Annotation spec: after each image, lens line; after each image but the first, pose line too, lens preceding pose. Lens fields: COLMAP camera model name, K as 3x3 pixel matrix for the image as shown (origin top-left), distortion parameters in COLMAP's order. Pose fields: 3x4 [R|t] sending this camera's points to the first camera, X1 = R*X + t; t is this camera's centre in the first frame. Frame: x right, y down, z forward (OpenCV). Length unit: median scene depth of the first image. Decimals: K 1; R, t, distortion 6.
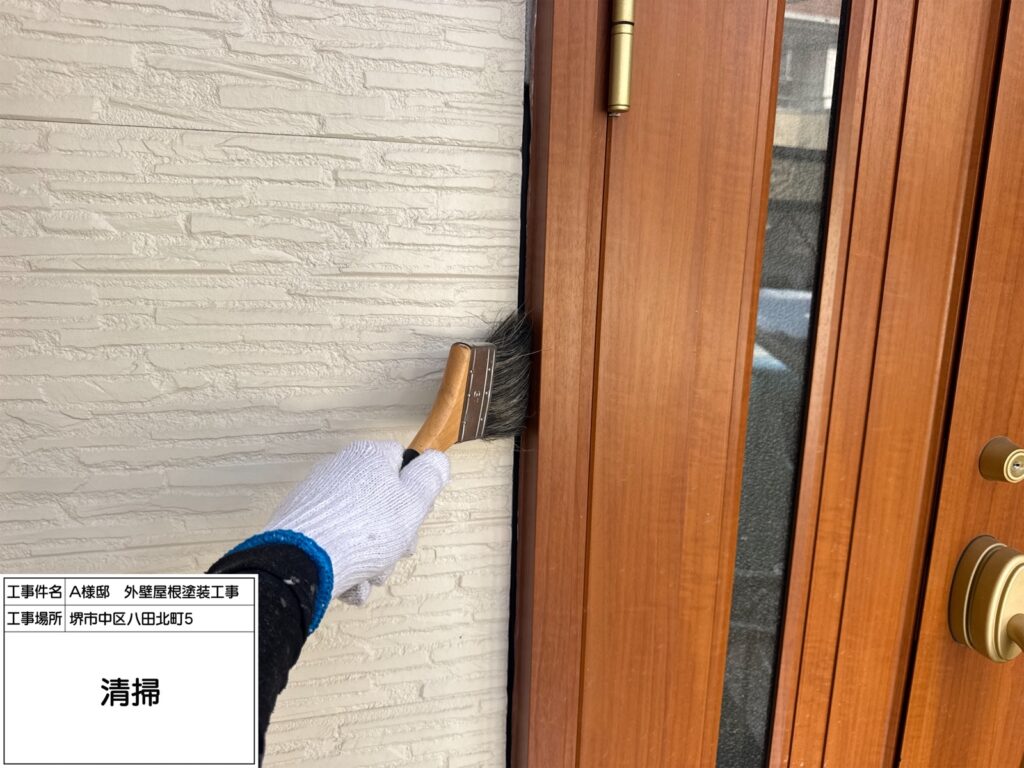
lens RADIAL K [[732.8, 0, 508.6], [0, 732.8, 379.7], [0, 0, 1]] dist [0.046043, -0.065297]
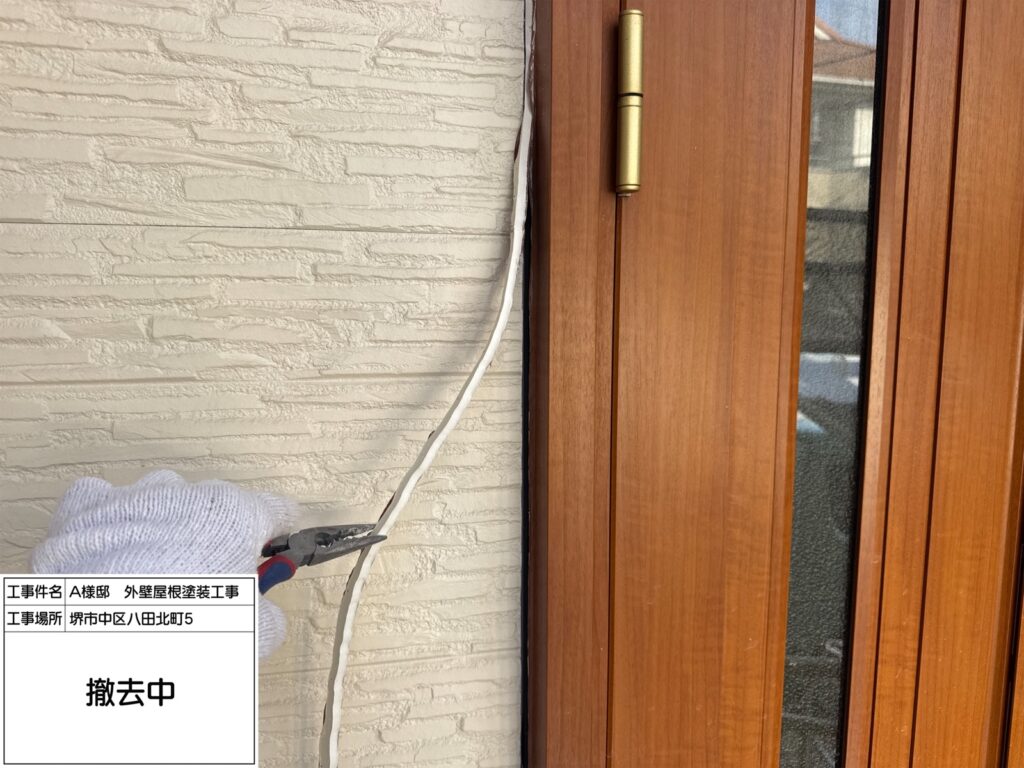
lens RADIAL K [[732.9, 0, 512.0], [0, 732.9, 384.0], [0, 0, 1]] dist [0.024083, -0.035459]
pose [[0.998780, -0.018332, -0.045845, 0.043589], [0.014760, 0.996917, -0.077068, -0.062134], [0.047117, 0.076297, 0.995971, 0.121843]]
